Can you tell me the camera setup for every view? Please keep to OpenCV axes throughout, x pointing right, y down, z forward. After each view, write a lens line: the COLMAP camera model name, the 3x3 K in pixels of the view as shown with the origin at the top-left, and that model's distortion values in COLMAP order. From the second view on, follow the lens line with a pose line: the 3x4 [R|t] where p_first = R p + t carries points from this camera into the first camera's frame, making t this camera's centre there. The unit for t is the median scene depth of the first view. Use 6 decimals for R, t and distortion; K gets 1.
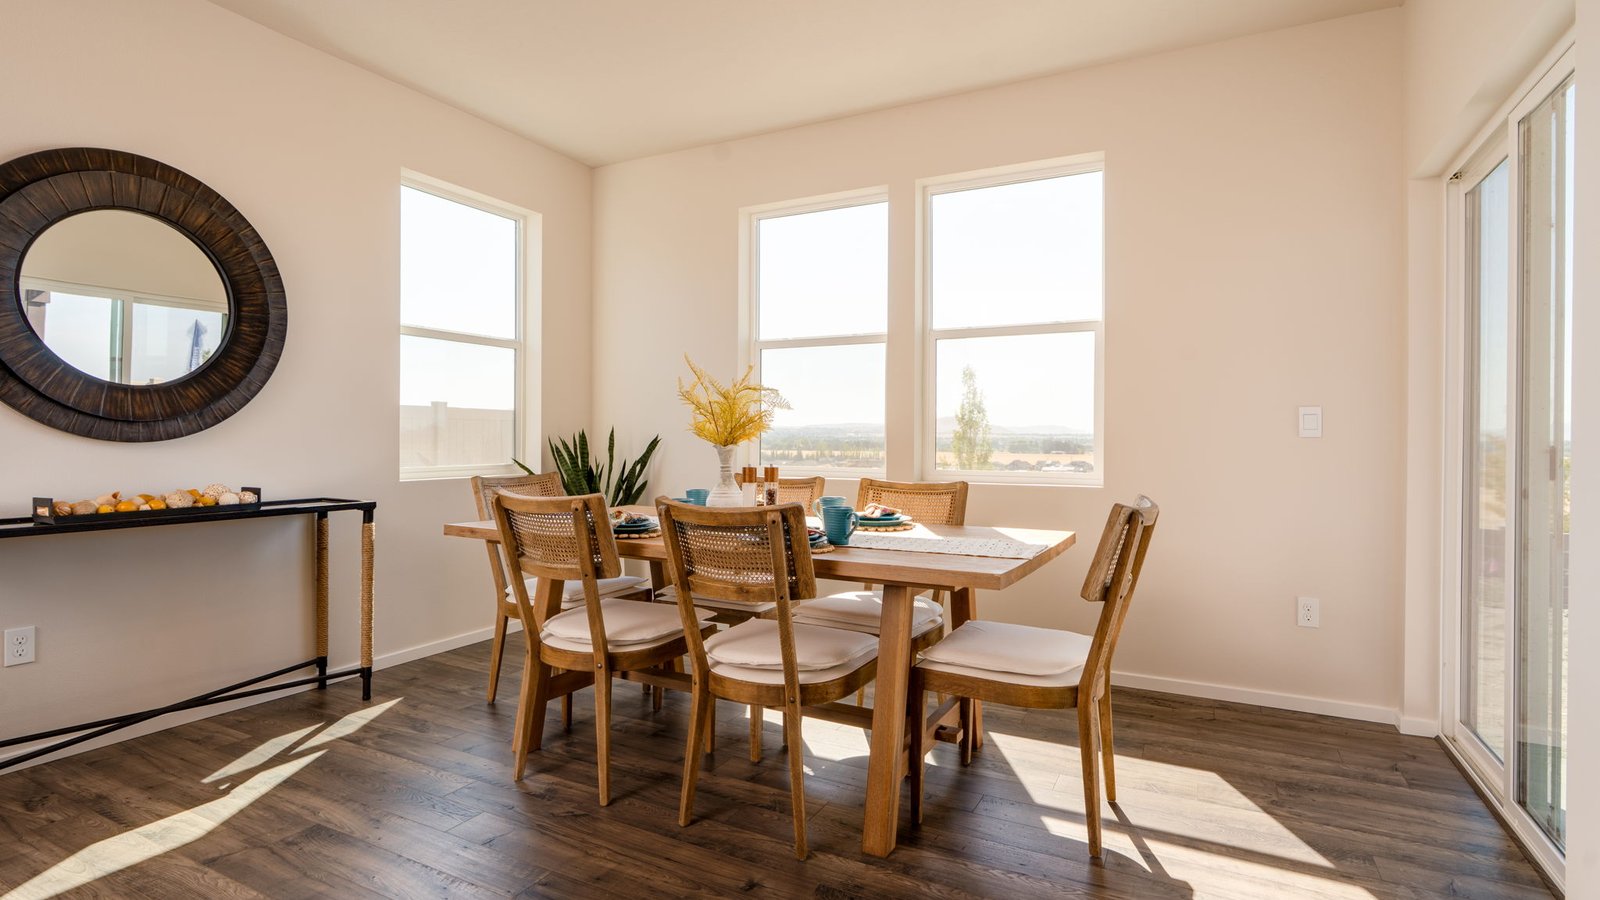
lens RADIAL K [[751.1, 0, 804.5], [0, 751.1, 439.5], [0, 0, 1]] dist [-0.010394, 0.002751]
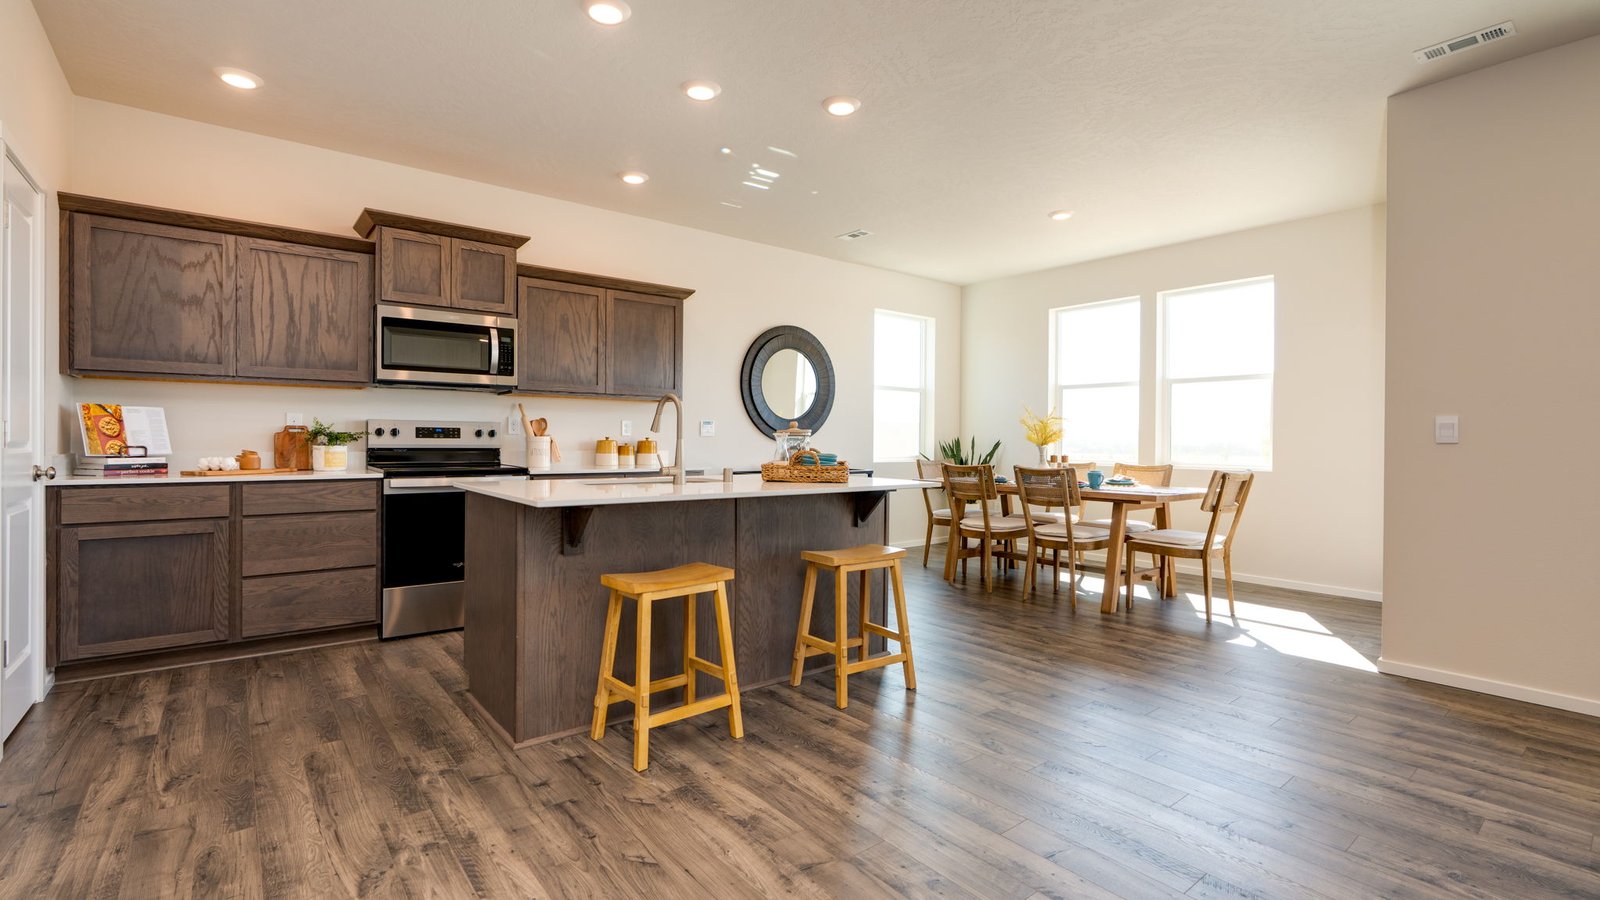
lens RADIAL K [[717.3, 0, 808.7], [0, 717.3, 436.9], [0, 0, 1]] dist [-0.001442, -0.000037]
pose [[0.916386, -0.000933, -0.400296, 0.086161], [-0.001894, 0.999976, -0.006666, -0.000468], [0.400292, 0.006867, 0.916362, -0.943034]]
